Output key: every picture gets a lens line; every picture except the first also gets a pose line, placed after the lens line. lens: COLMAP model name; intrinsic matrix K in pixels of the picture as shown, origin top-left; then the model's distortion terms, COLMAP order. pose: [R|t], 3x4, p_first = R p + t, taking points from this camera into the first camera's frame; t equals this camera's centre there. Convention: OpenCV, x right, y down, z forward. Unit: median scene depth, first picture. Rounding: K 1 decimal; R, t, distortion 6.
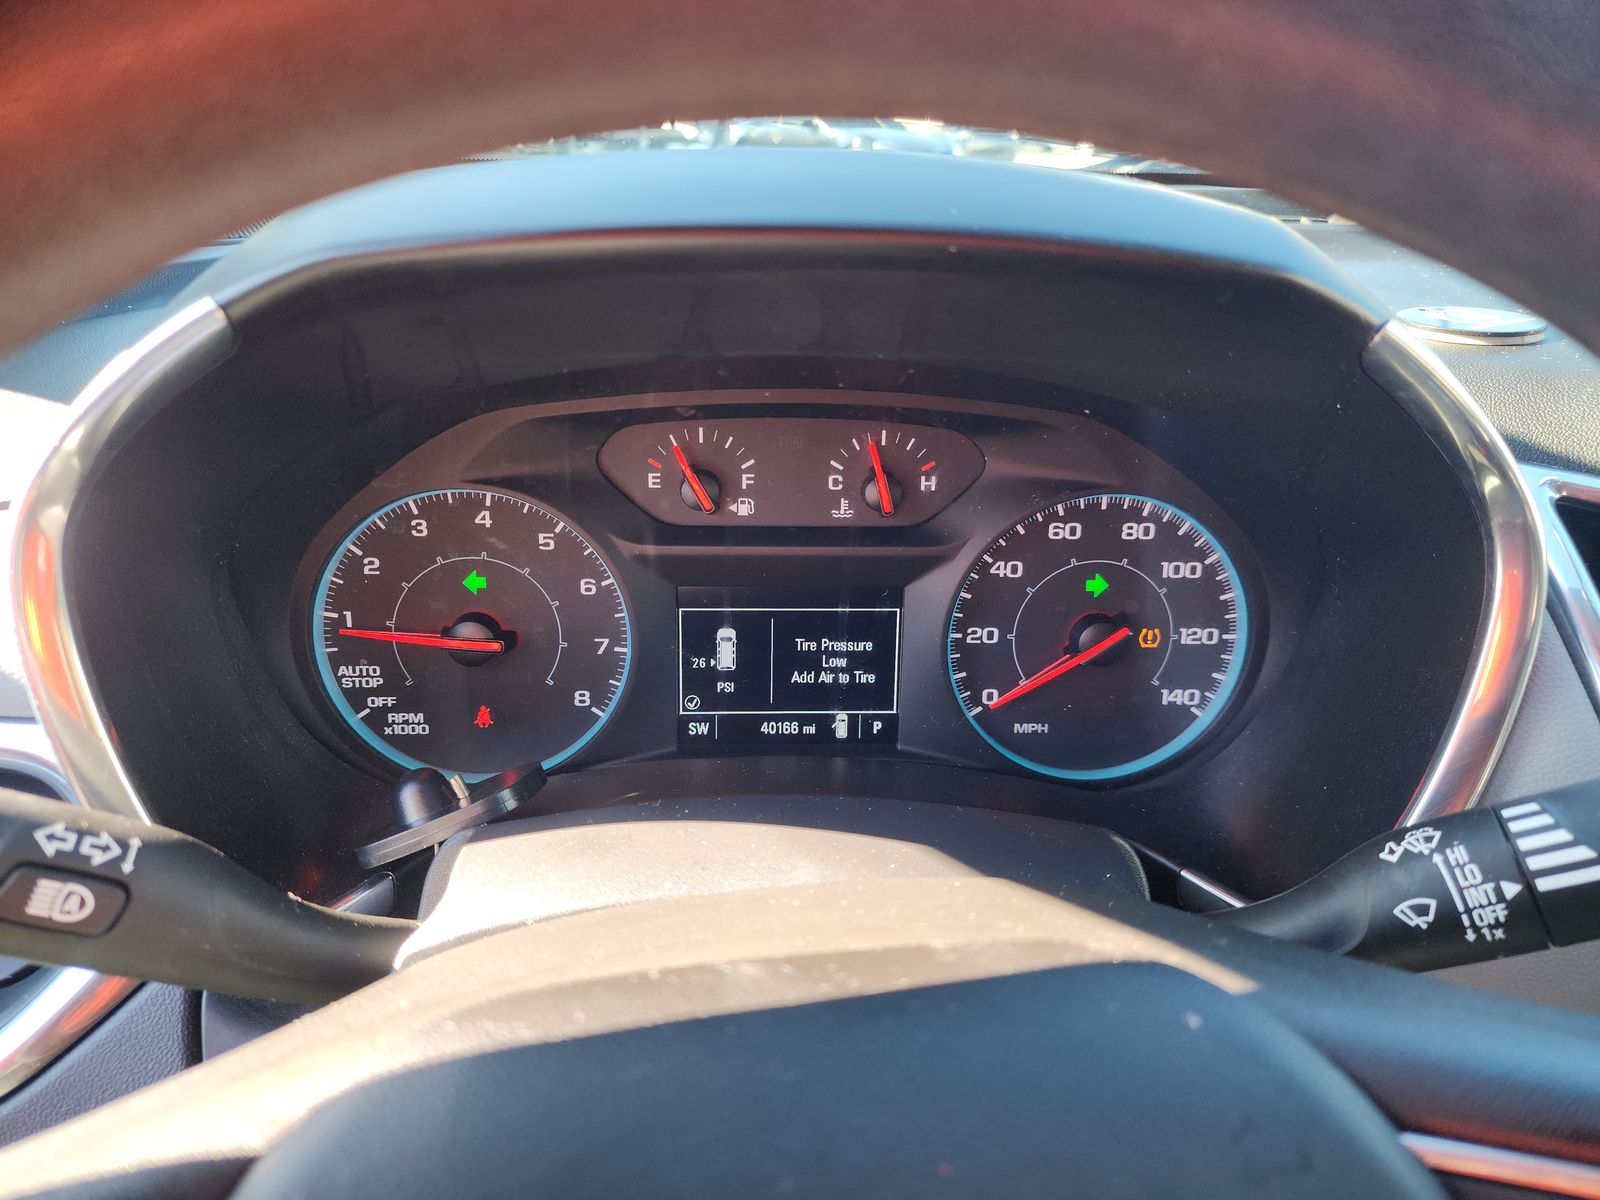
lens RADIAL K [[1058.7, 0, 792.3], [0, 1058.7, 606.6], [0, 0, 1]] dist [0.057351, -0.042238]
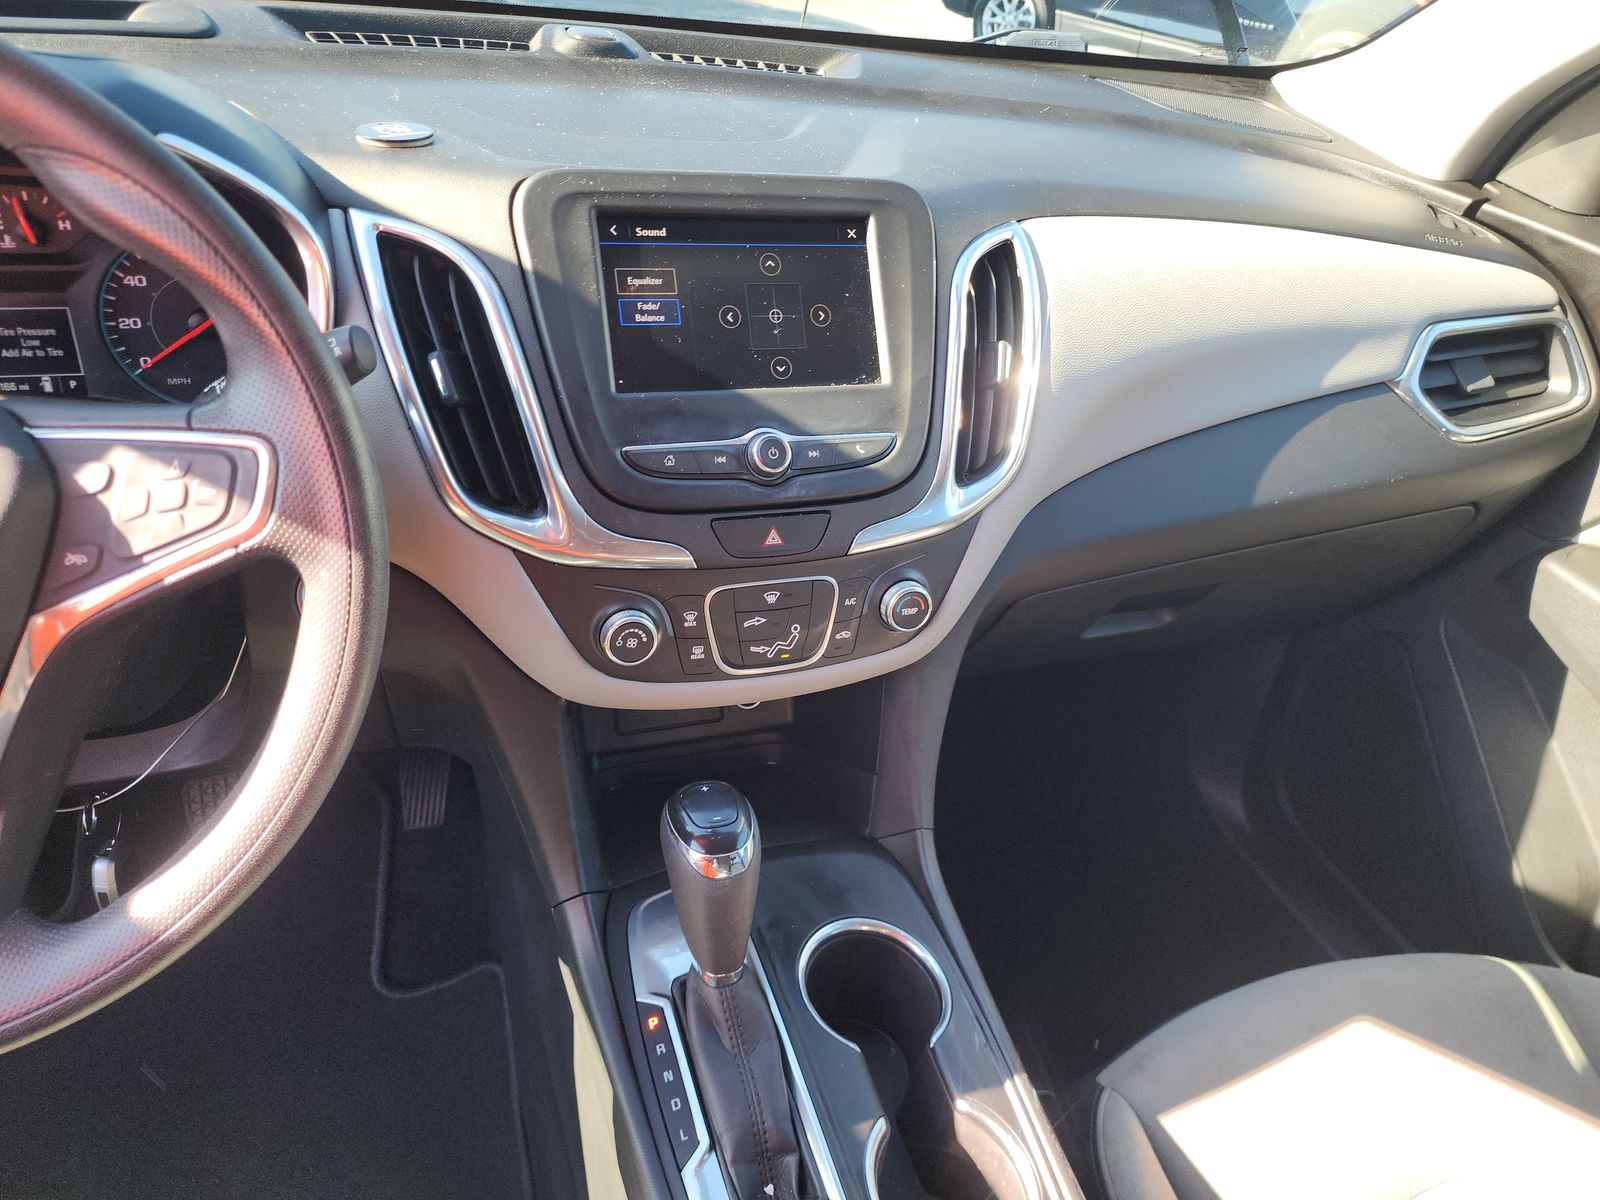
lens RADIAL K [[1058.7, 0, 792.3], [0, 1058.7, 606.6], [0, 0, 1]] dist [0.057351, -0.042238]
pose [[0.957420, -0.098069, 0.271532, 0.685953], [0.047973, 0.981503, 0.185337, 0.204267], [-0.284685, -0.164420, 0.944415, -0.978541]]
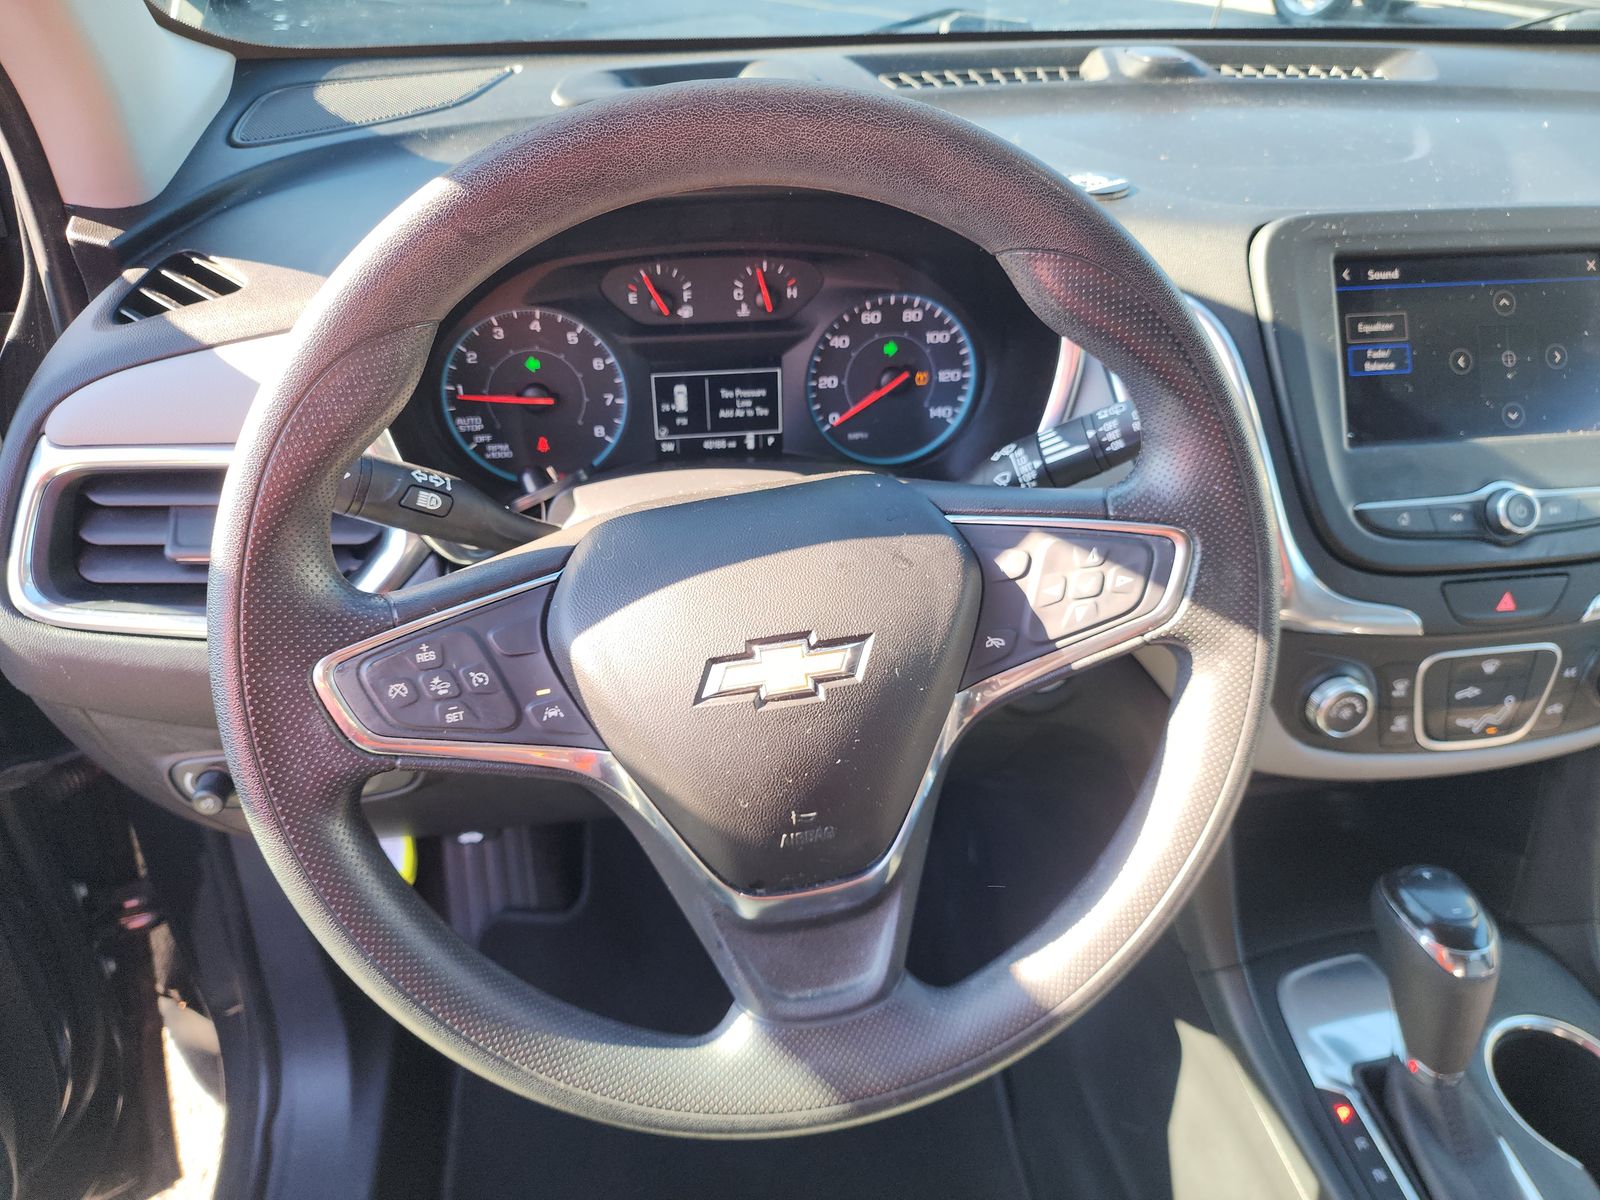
lens RADIAL K [[1058.7, 0, 792.3], [0, 1058.7, 606.6], [0, 0, 1]] dist [0.057351, -0.042238]
pose [[0.992972, -0.073120, 0.093064, -0.068650], [0.054678, 0.980798, 0.187205, 0.059694], [-0.104965, -0.180801, 0.977903, -0.771742]]
